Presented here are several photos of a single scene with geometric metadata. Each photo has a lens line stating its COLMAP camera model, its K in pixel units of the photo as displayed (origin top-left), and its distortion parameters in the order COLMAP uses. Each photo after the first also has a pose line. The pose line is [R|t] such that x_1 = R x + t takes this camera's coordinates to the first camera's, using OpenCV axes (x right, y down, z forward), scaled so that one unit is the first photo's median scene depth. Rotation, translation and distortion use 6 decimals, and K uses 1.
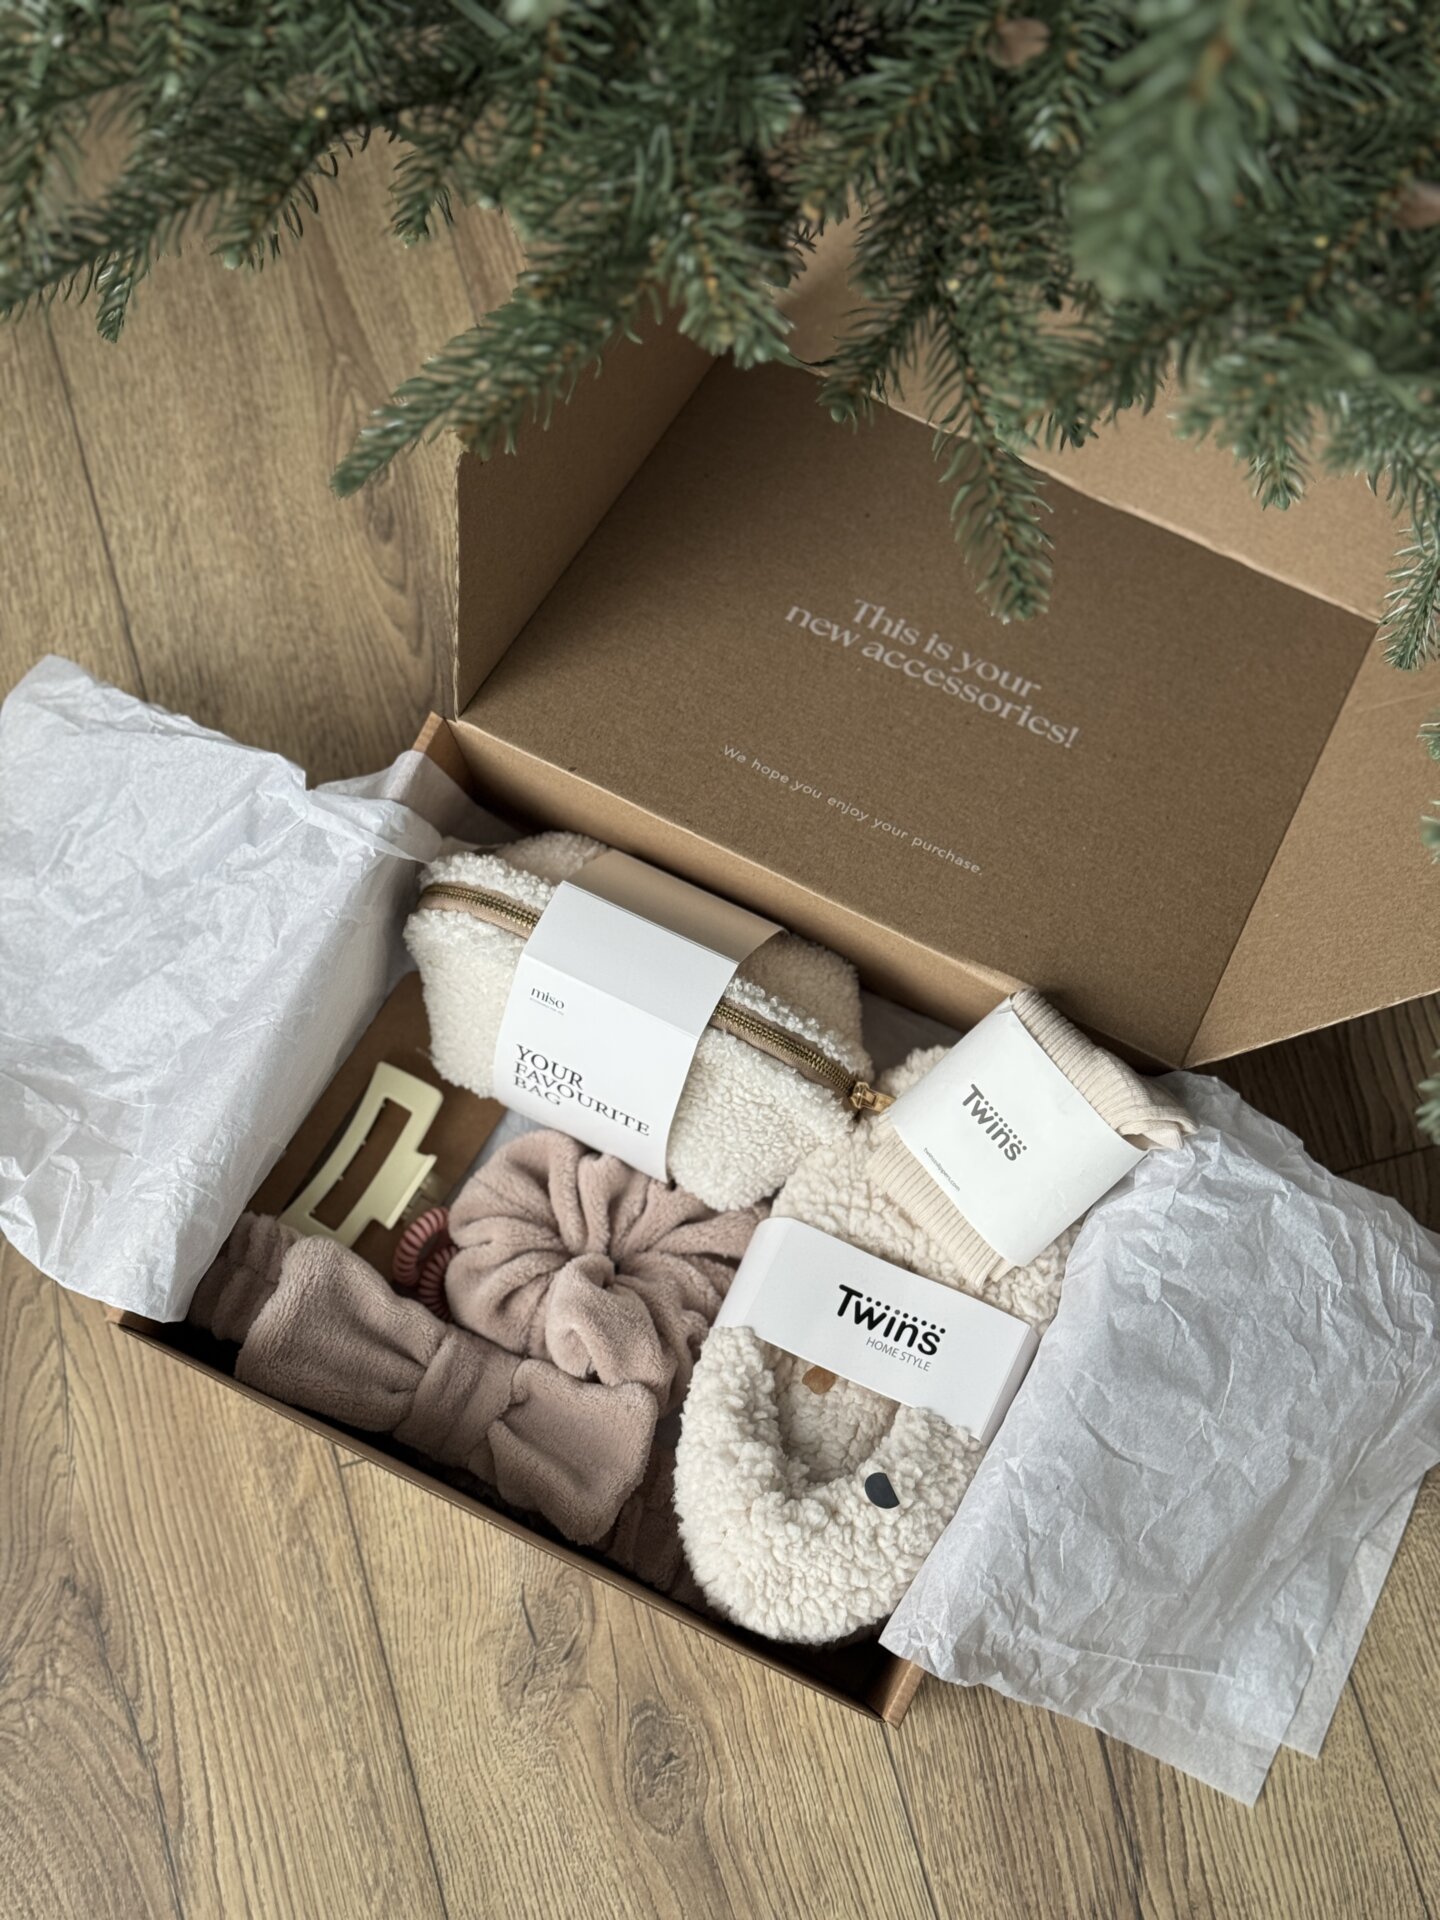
lens RADIAL K [[2715.5, 0, 716.6], [0, 2715.5, 970.0], [0, 0, 1]] dist [0.227283, -0.576853]
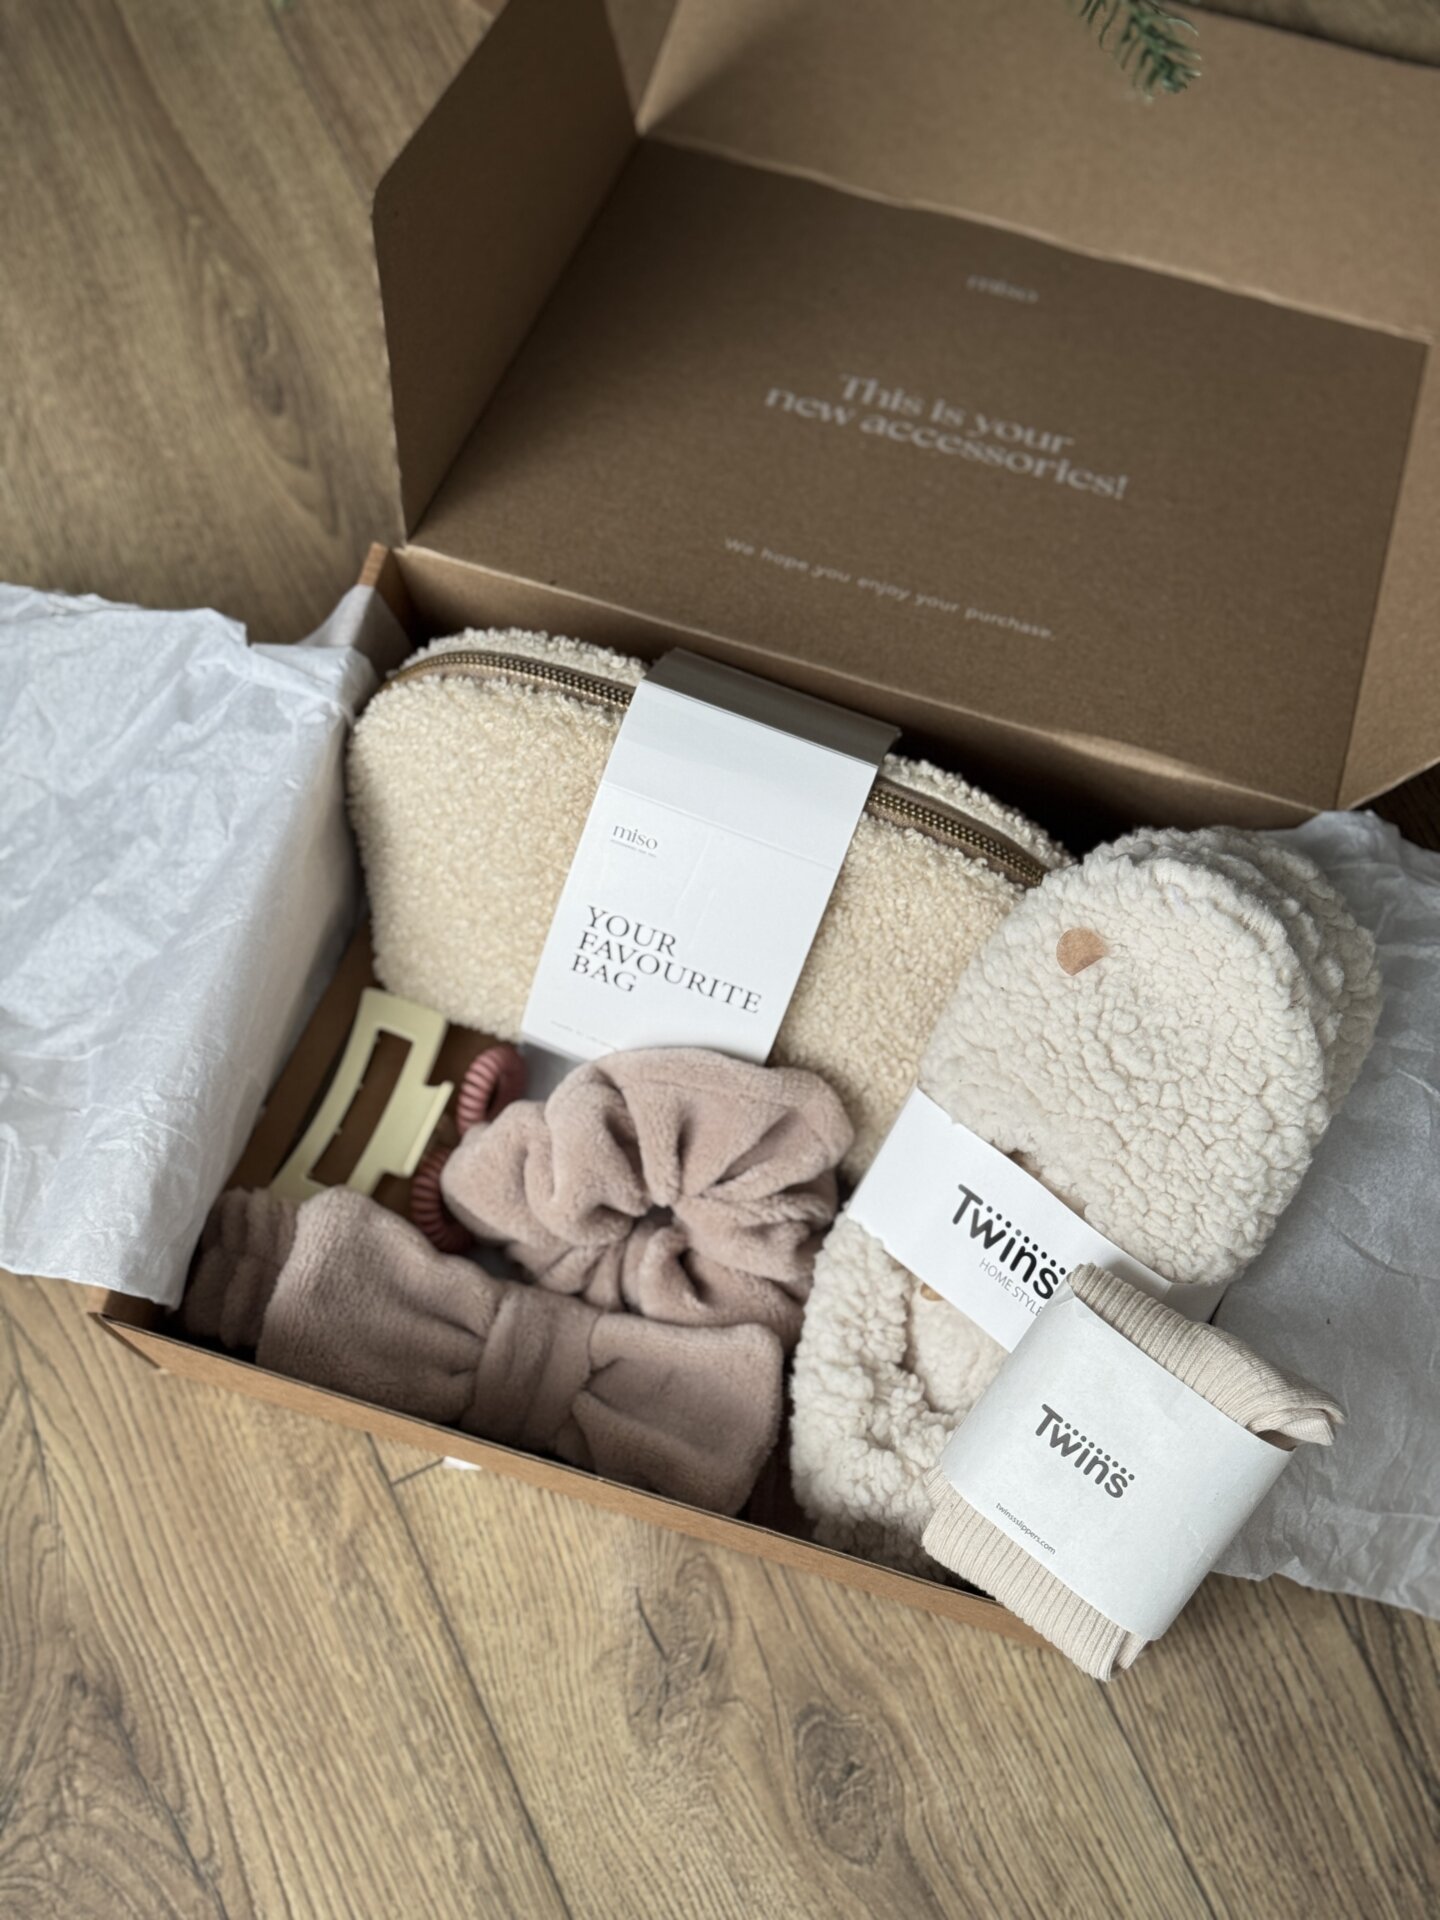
lens RADIAL K [[2706.2, 0, 733.2], [0, 2706.2, 957.5], [0, 0, 1]] dist [0.222334, -0.554711]
pose [[0.986466, -0.148851, 0.068762, -0.071274], [0.154240, 0.984696, -0.081144, 0.111236], [-0.055631, 0.090651, 0.994328, 0.176961]]
